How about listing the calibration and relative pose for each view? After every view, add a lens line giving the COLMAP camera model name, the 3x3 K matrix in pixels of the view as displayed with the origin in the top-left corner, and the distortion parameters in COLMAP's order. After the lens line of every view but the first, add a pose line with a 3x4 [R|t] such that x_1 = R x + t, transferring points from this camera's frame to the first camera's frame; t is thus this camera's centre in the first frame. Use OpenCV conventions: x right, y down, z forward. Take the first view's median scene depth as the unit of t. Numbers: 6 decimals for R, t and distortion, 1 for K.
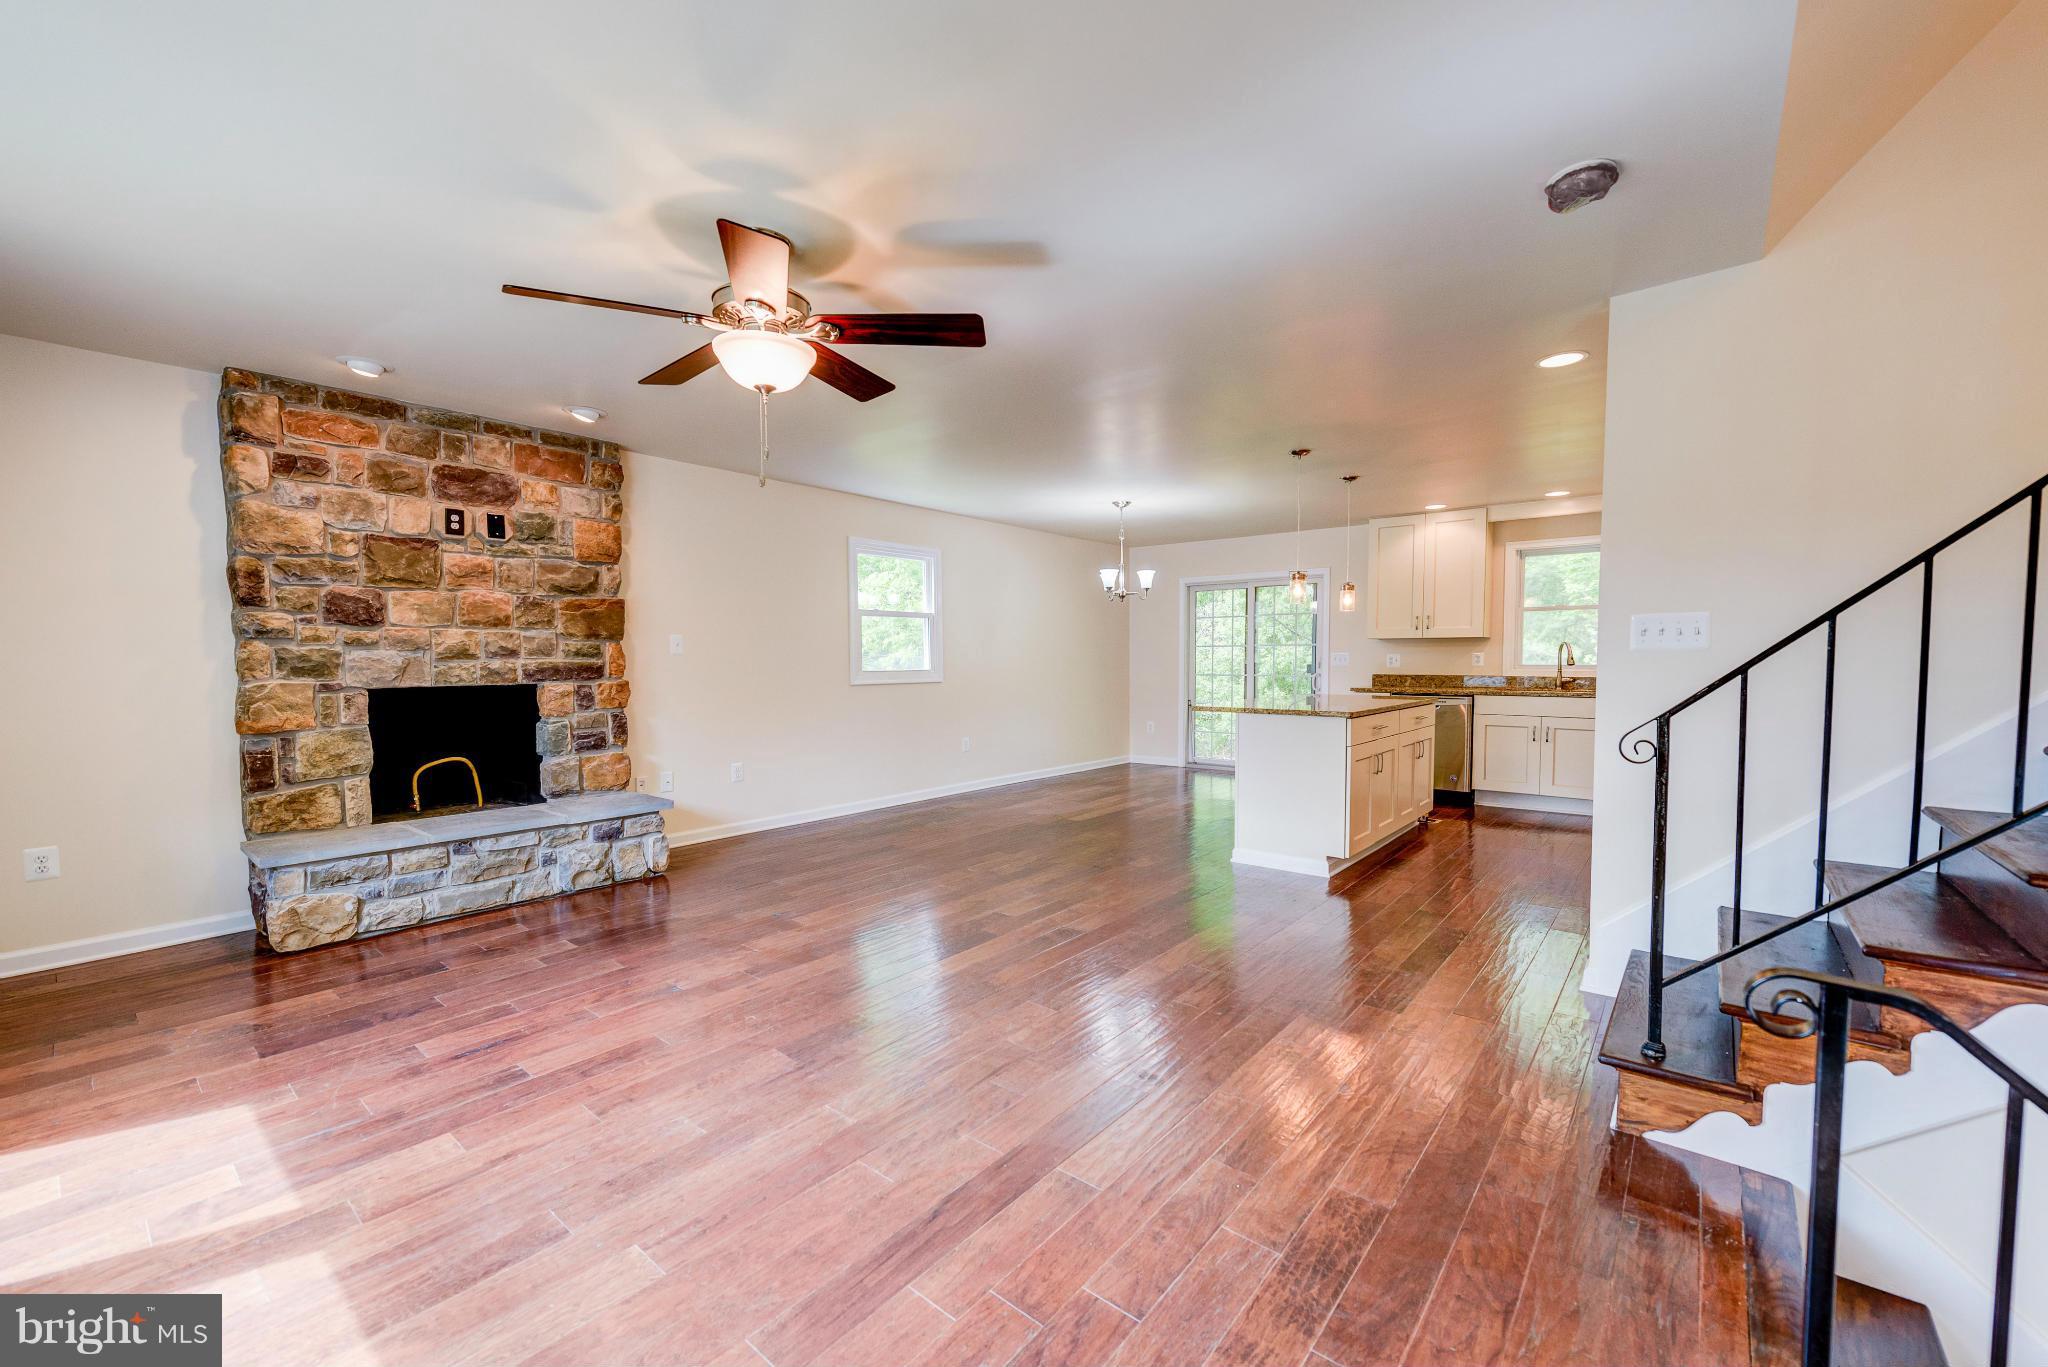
lens RADIAL K [[829.0, 0, 1018.0], [0, 829.0, 701.6], [0, 0, 1]] dist [-0.000029, 0.039295]
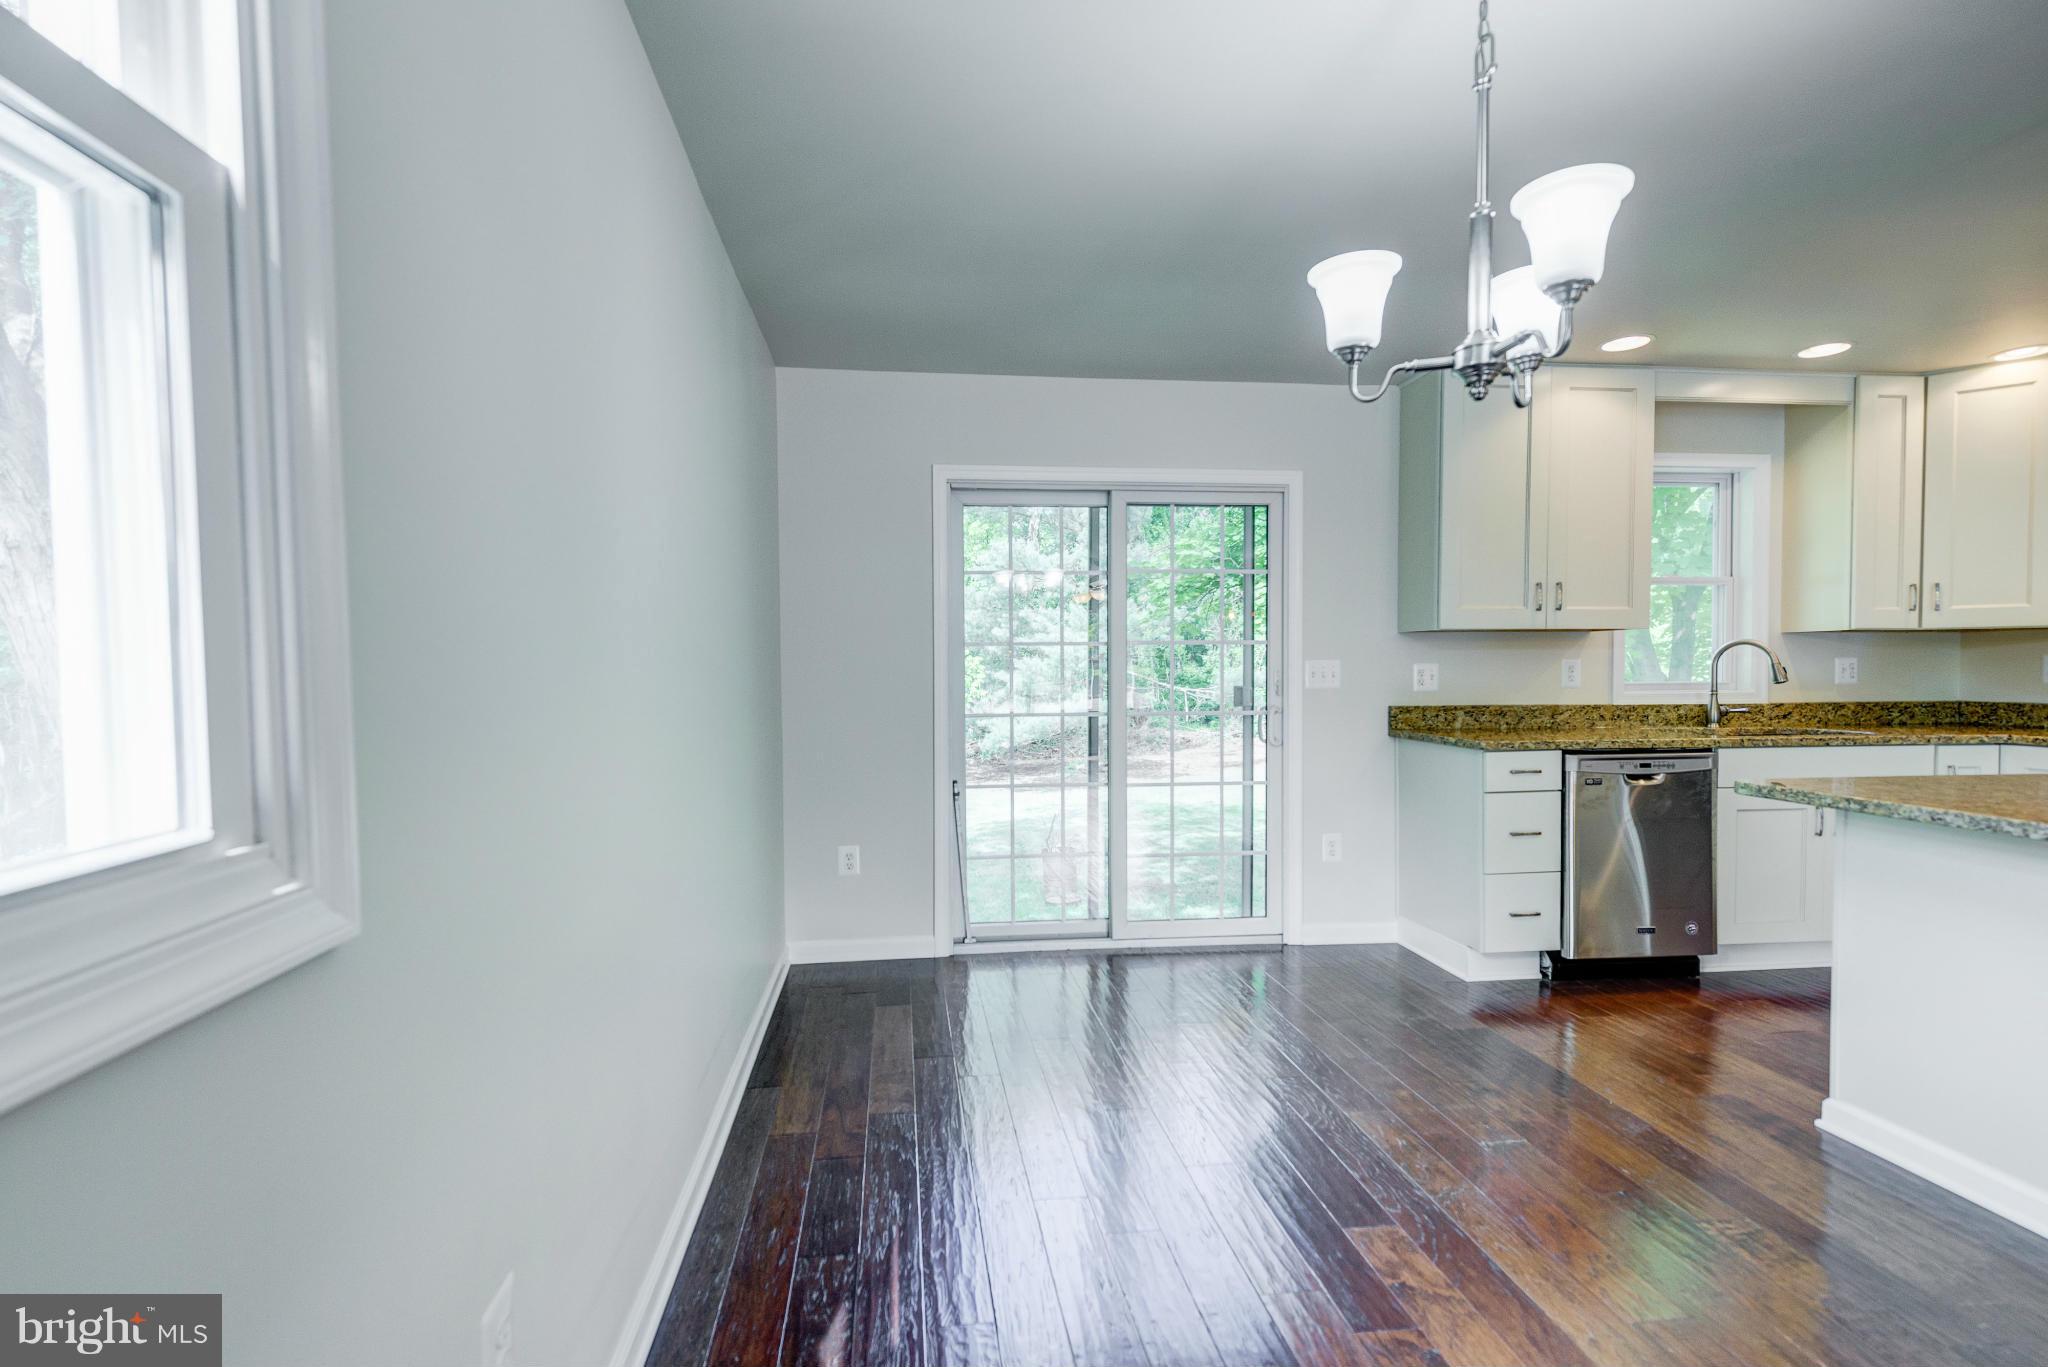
lens RADIAL K [[924.2, 0, 995.0], [0, 924.2, 695.6], [0, 0, 1]] dist [0.012636, -0.004924]
pose [[0.706369, -0.023412, 0.707457, -0.186104], [0.044218, 0.998960, -0.011090, -0.077645], [-0.706461, 0.039116, 0.706670, 1.418970]]
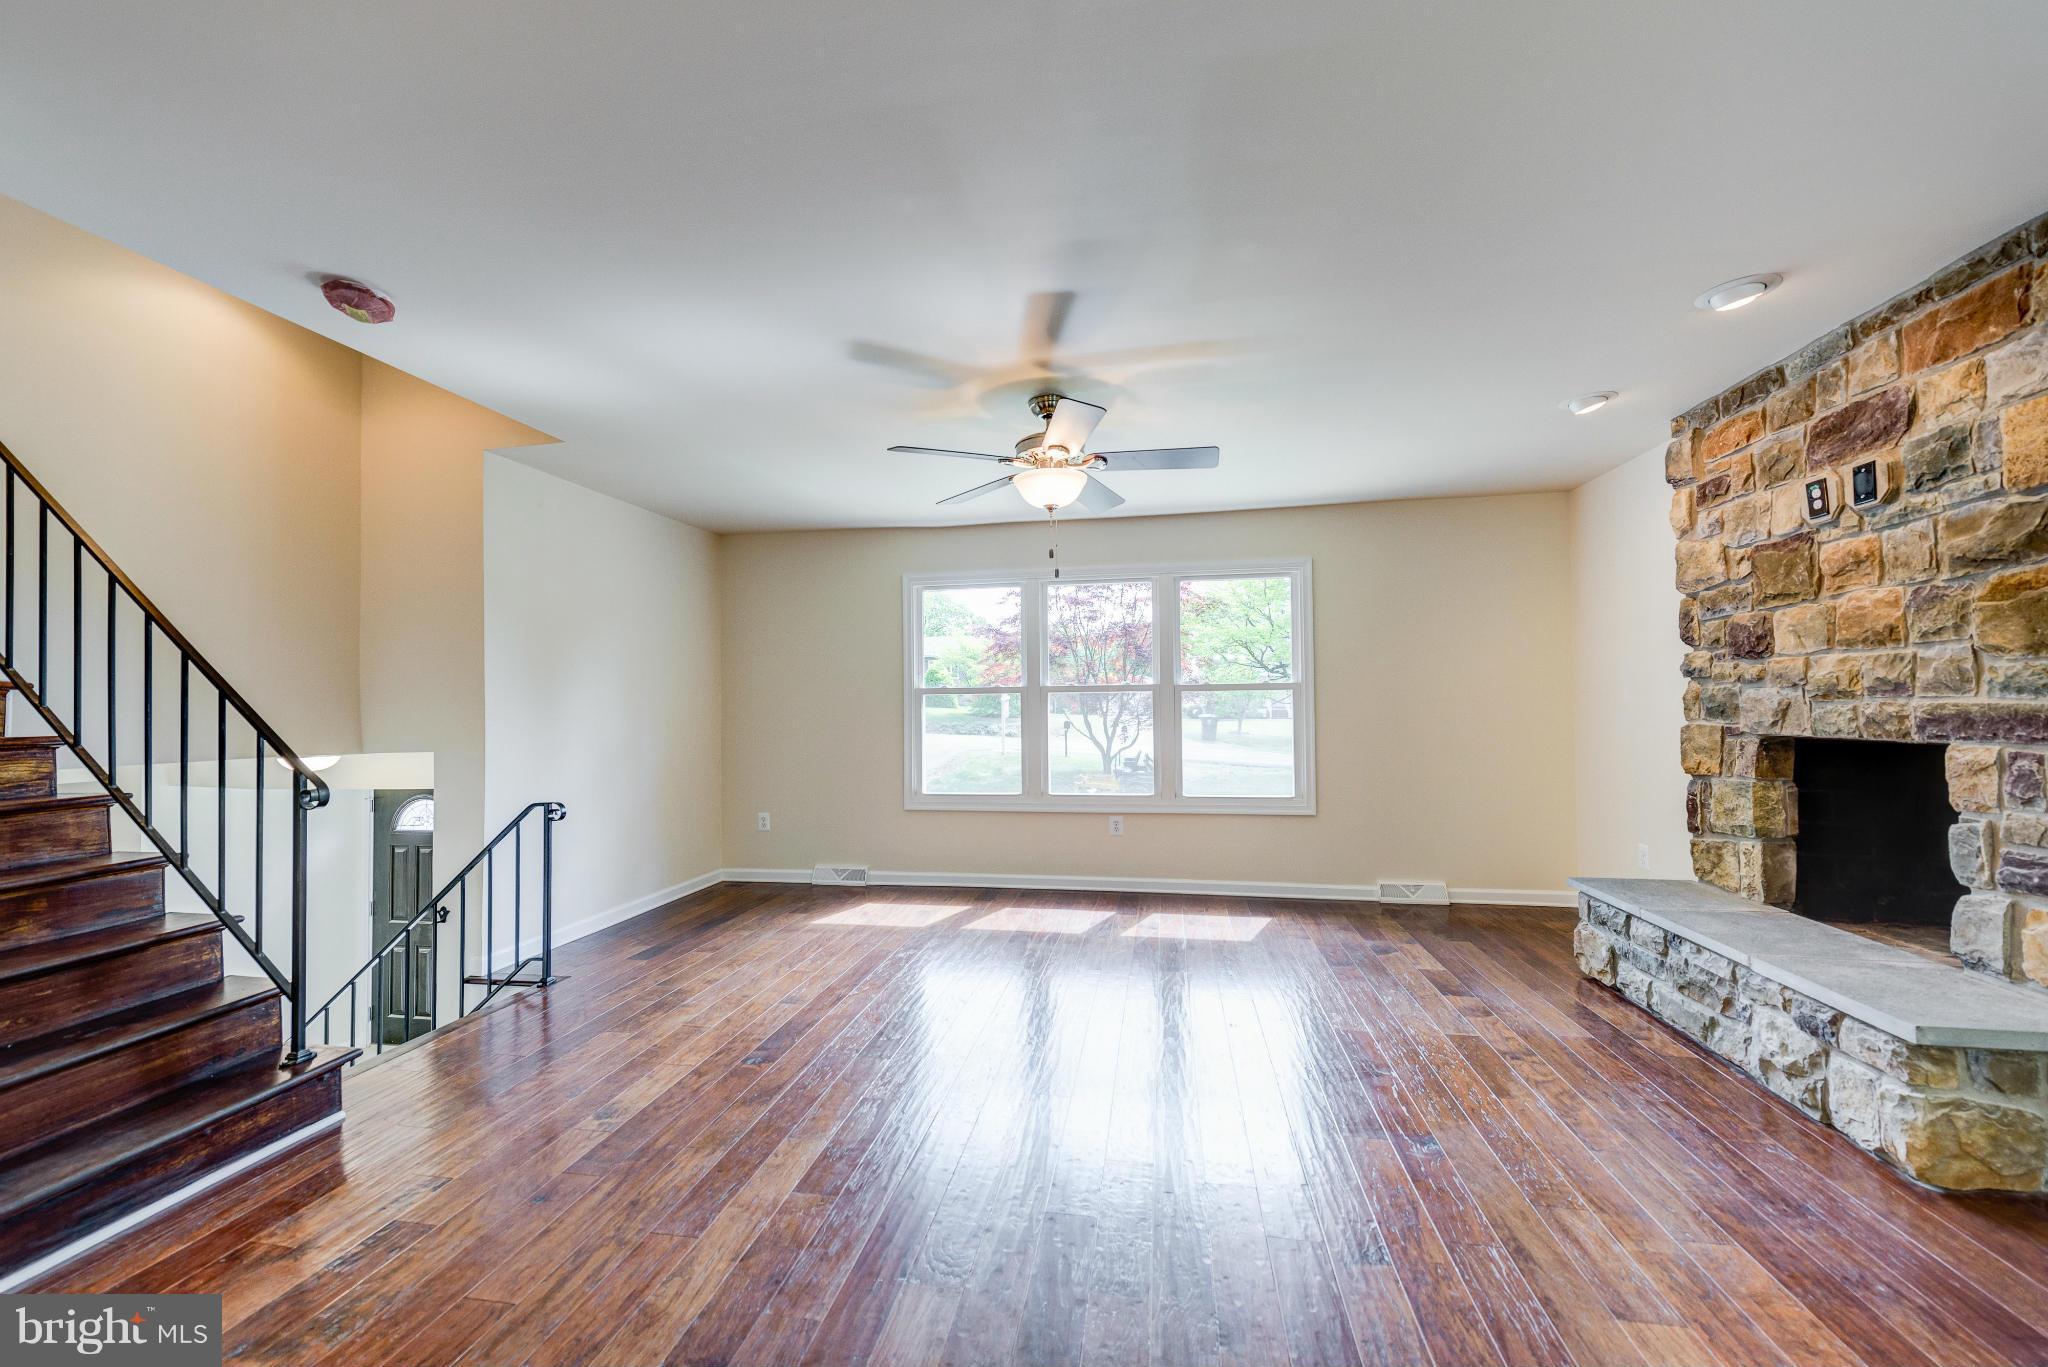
lens RADIAL K [[814.4, 0, 1020.6], [0, 814.4, 690.3], [0, 0, 1]] dist [0.021865, -0.006643]
pose [[-0.871012, 0.003047, -0.491253, 0.218018], [-0.014349, 0.999396, 0.031638, -0.066787], [0.491053, 0.034606, -0.870442, 1.216250]]
